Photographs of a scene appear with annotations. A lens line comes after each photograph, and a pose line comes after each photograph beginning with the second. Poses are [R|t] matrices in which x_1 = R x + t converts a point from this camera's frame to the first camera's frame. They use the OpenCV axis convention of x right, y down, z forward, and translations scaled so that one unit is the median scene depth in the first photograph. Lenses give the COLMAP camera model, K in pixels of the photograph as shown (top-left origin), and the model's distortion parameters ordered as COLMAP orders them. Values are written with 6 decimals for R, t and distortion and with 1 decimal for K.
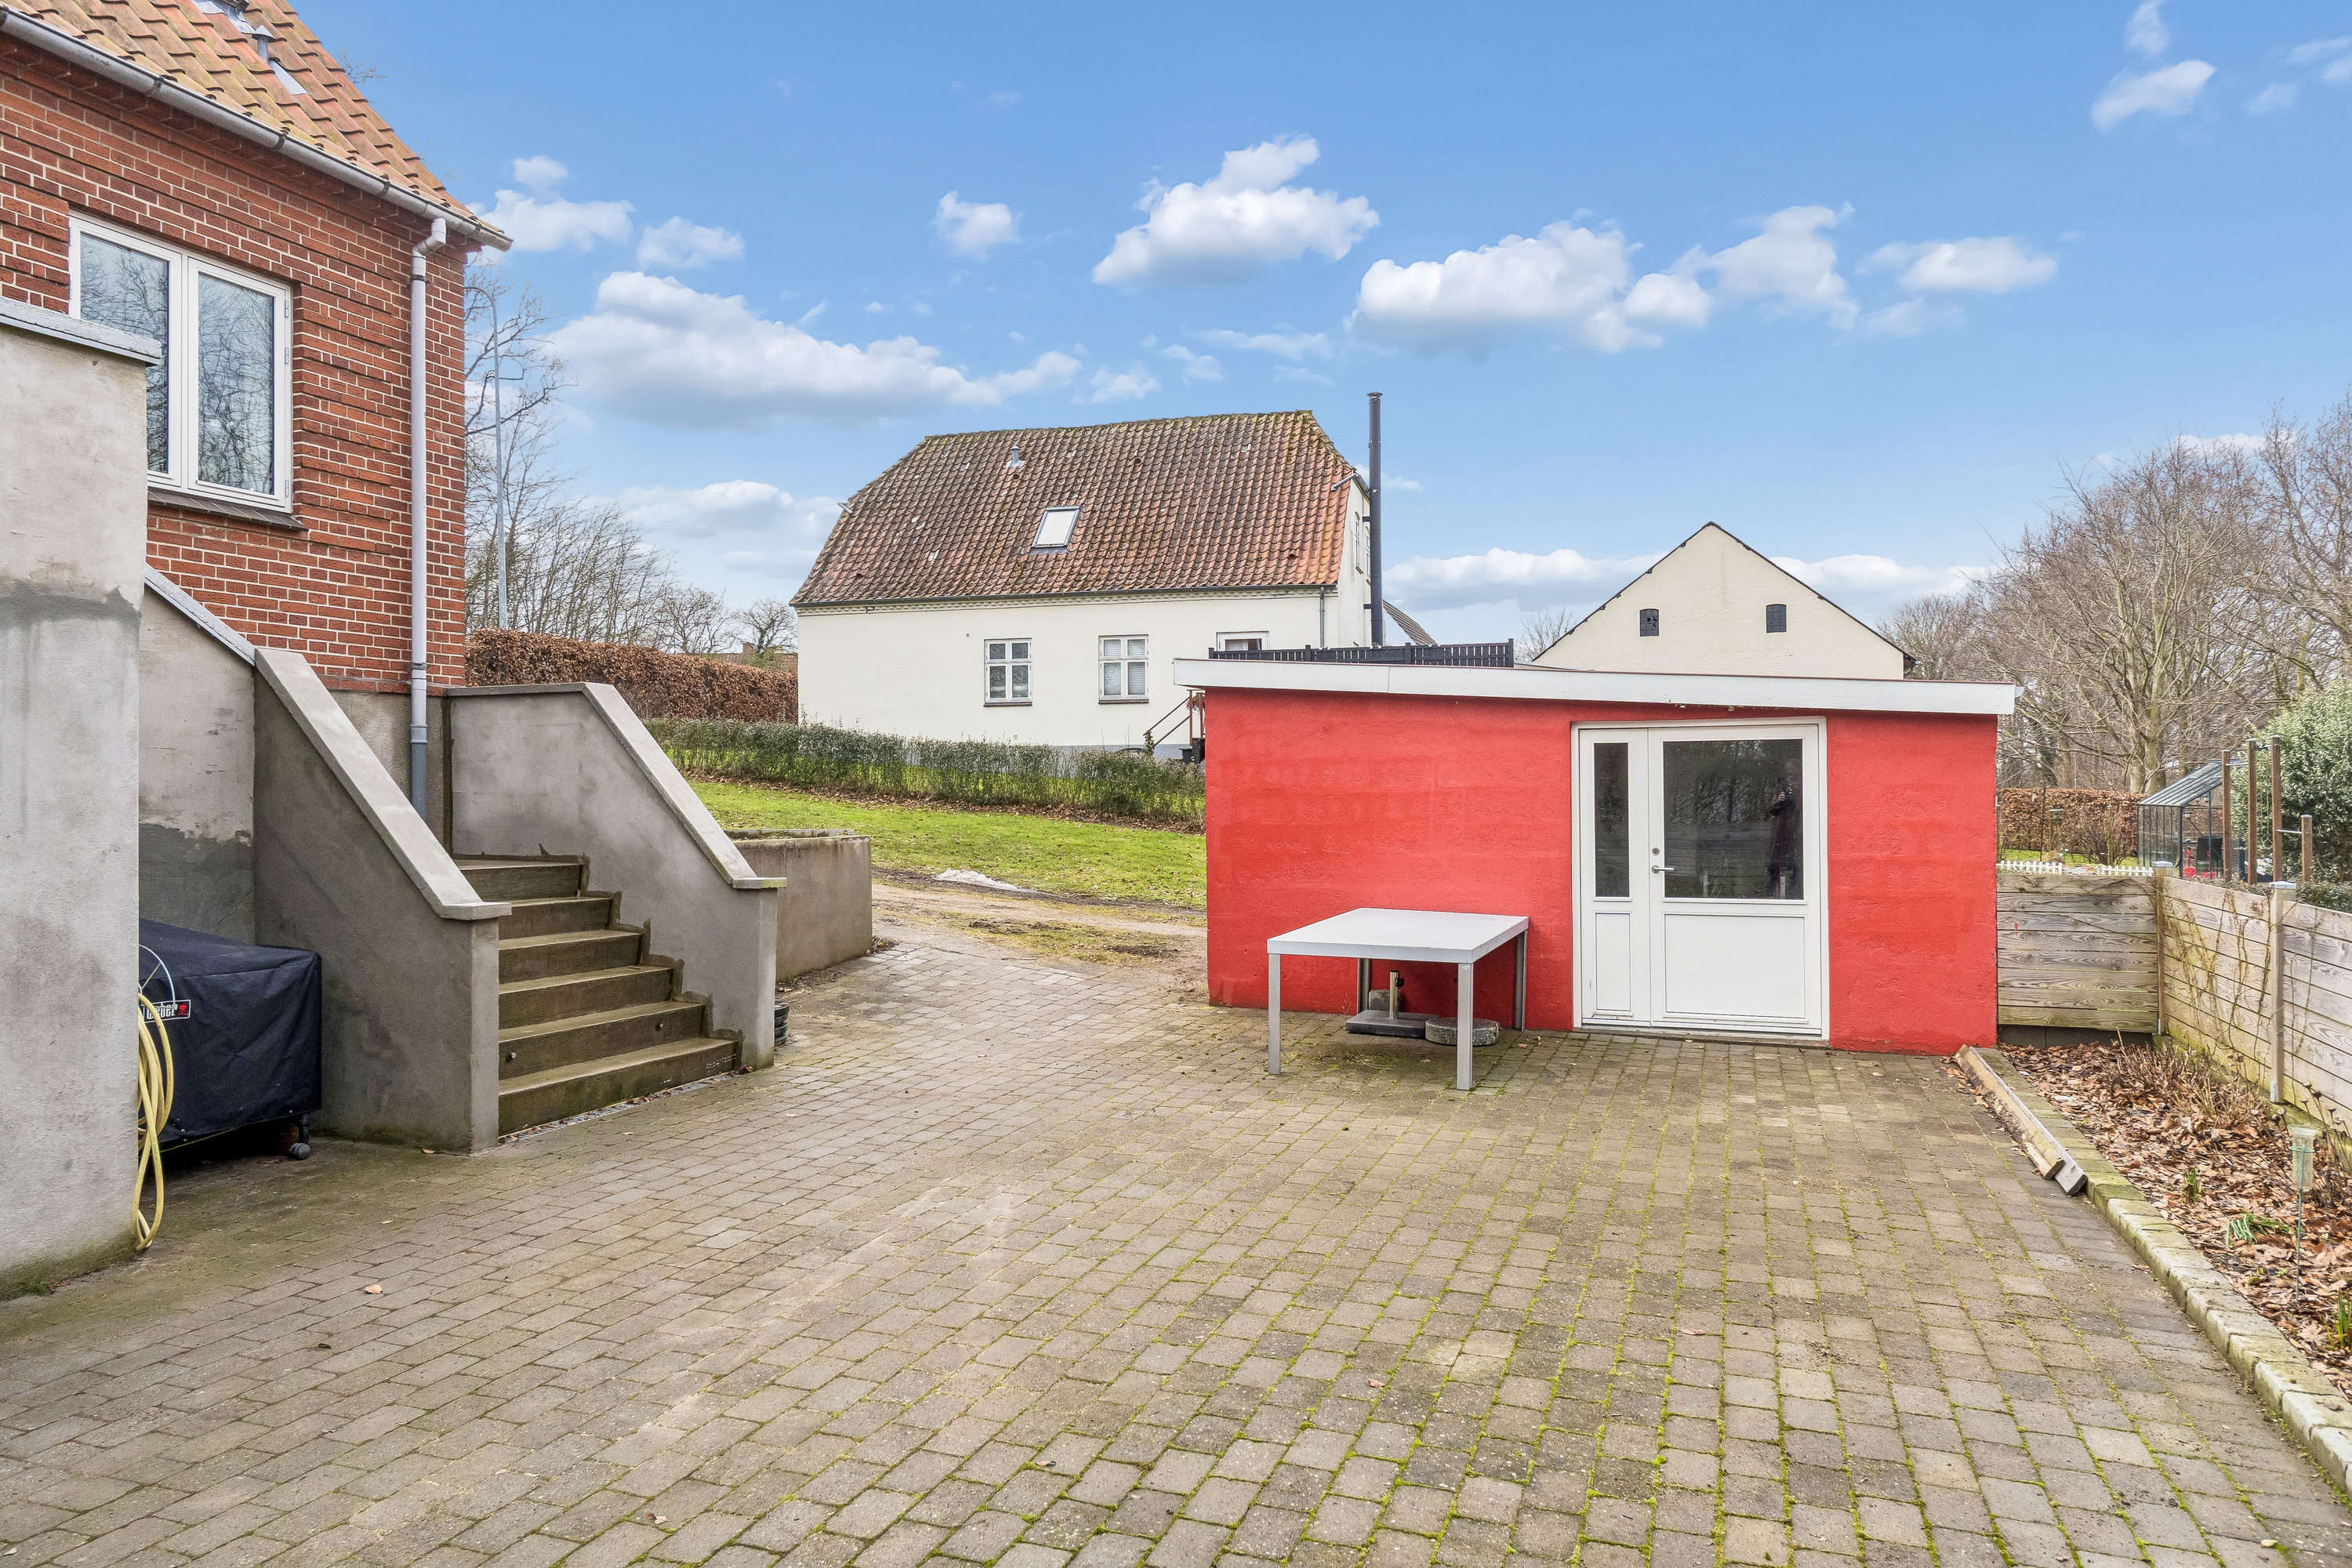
lens RADIAL K [[1471.2, 0, 1176.0], [0, 1471.2, 784.0], [0, 0, 1]] dist [0.008481, -0.002107]
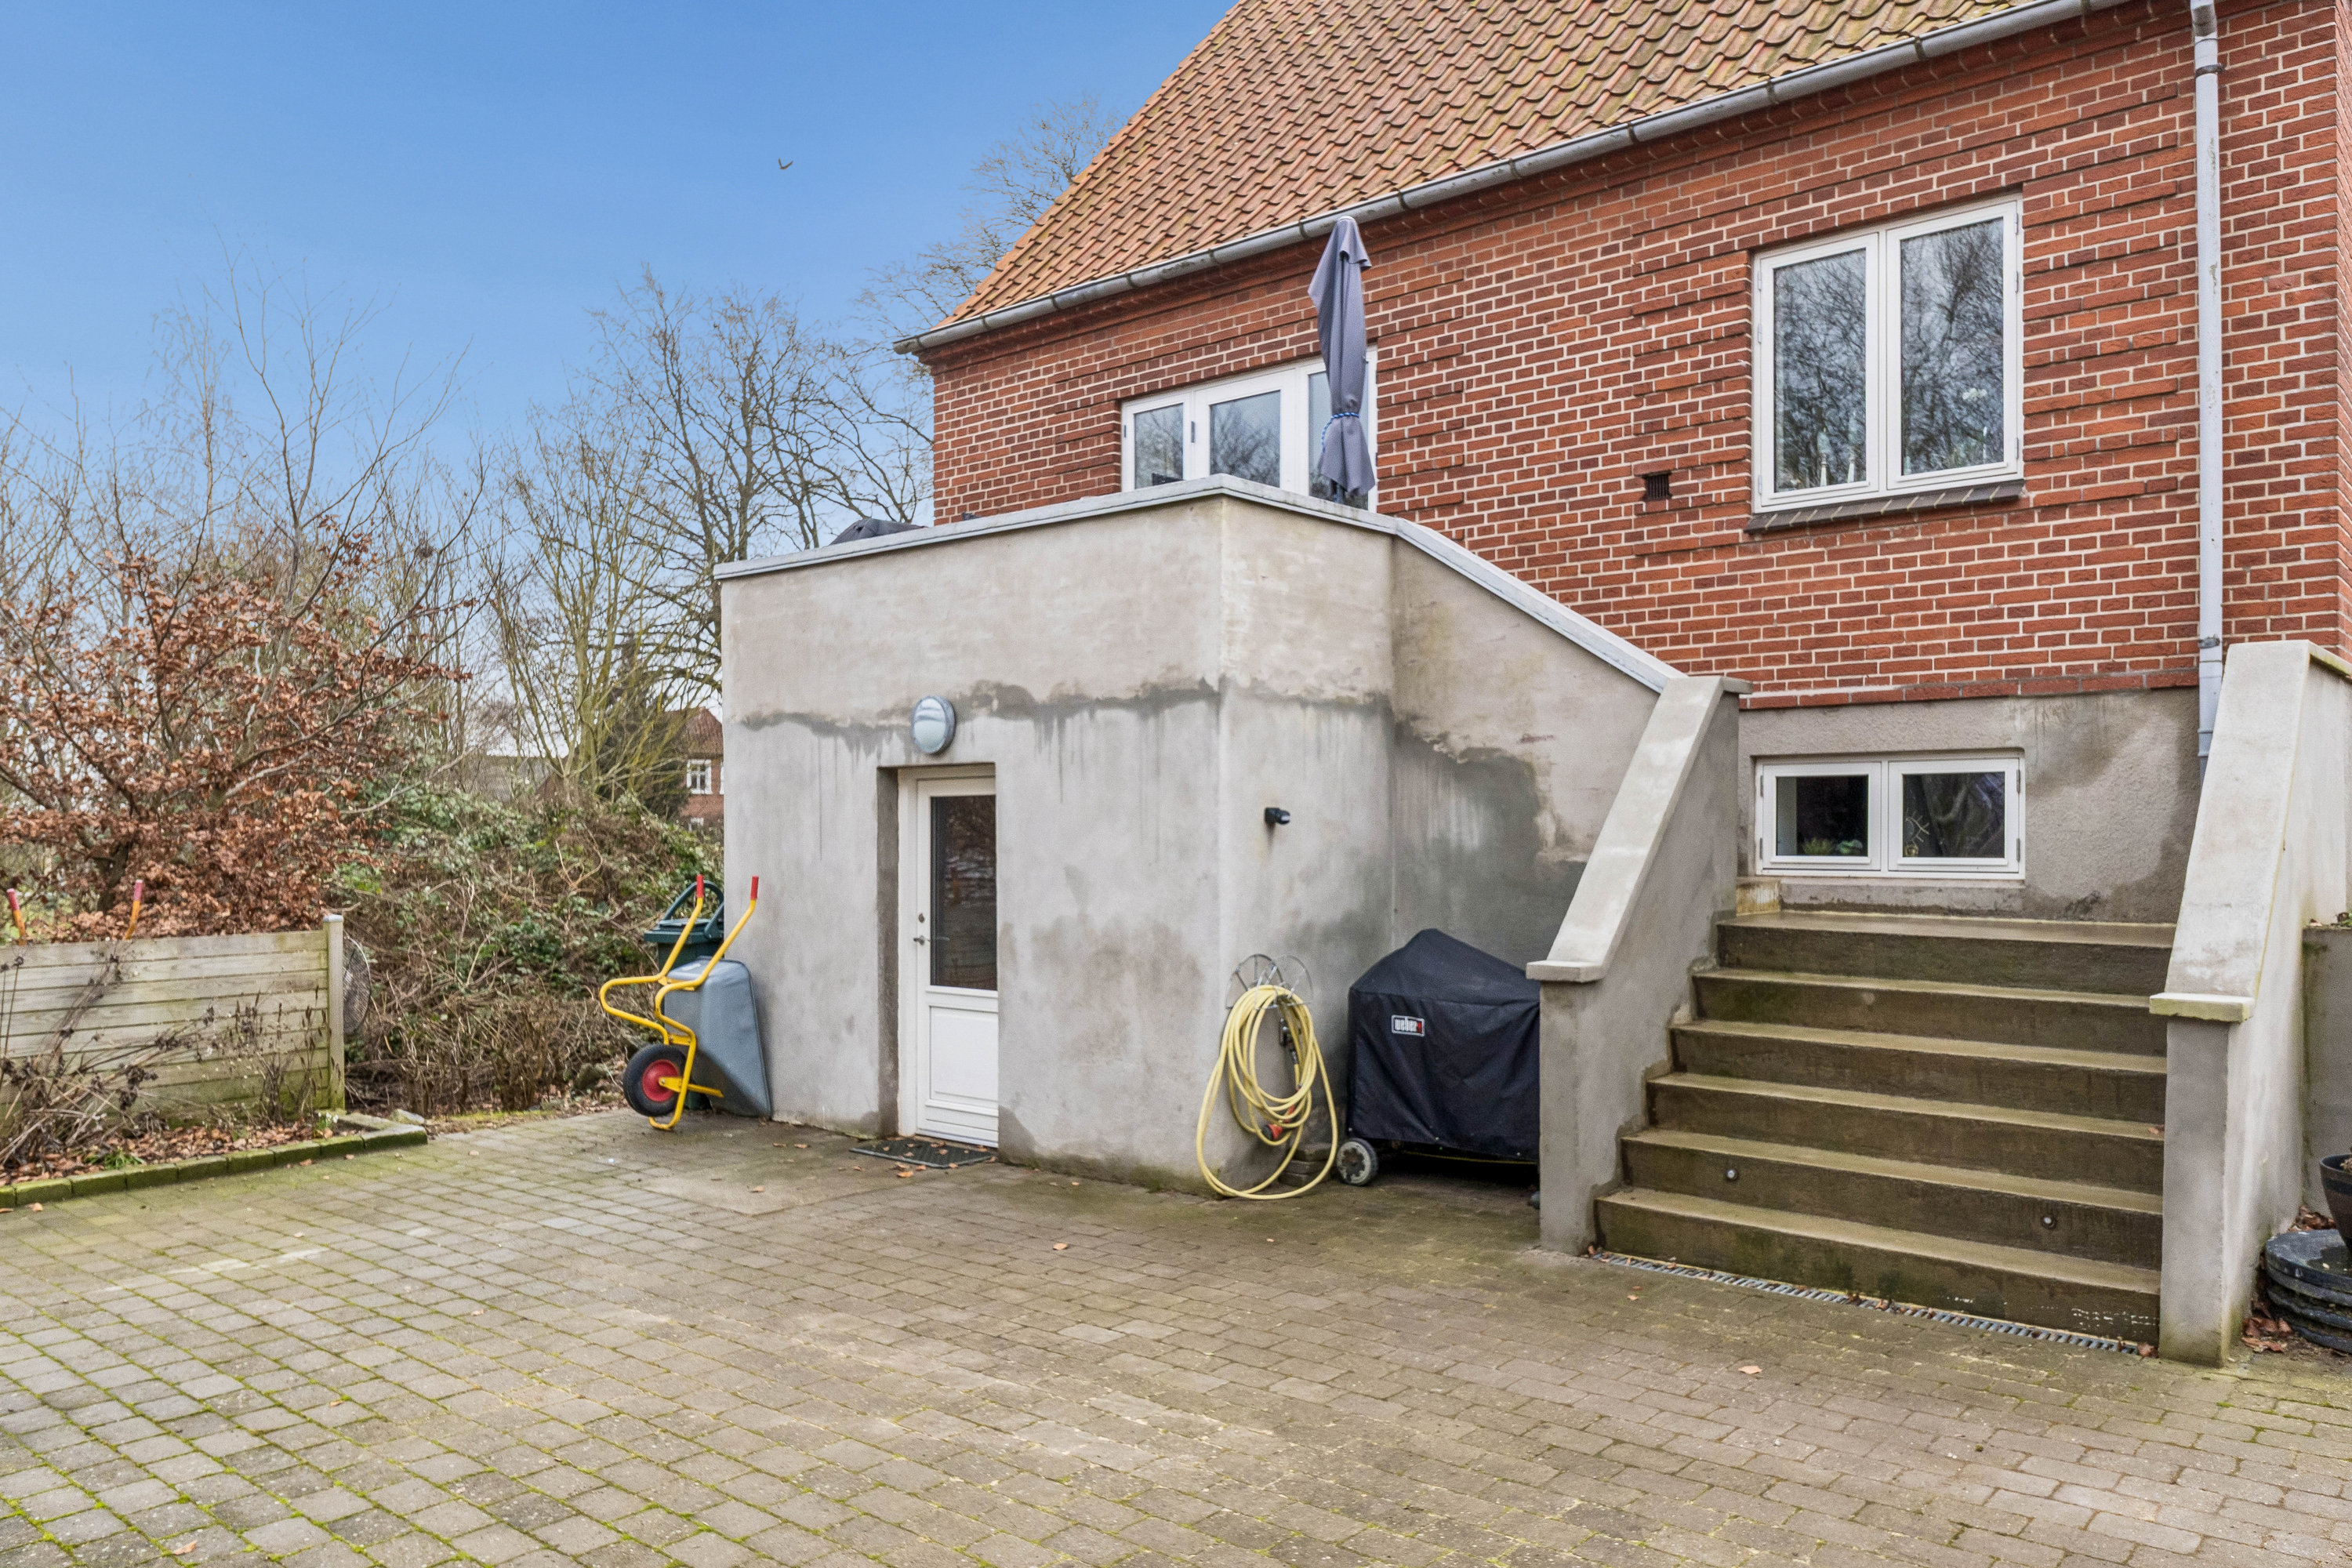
lens RADIAL K [[1647.4, 0, 1176.6], [0, 1647.4, 824.2], [0, 0, 1]] dist [0.003565, 0.004004]
pose [[-0.336068, -0.000928, -0.941837, 0.690618], [0.010489, 0.999934, -0.004728, 0.004123], [0.941779, -0.011468, -0.336036, 1.536555]]
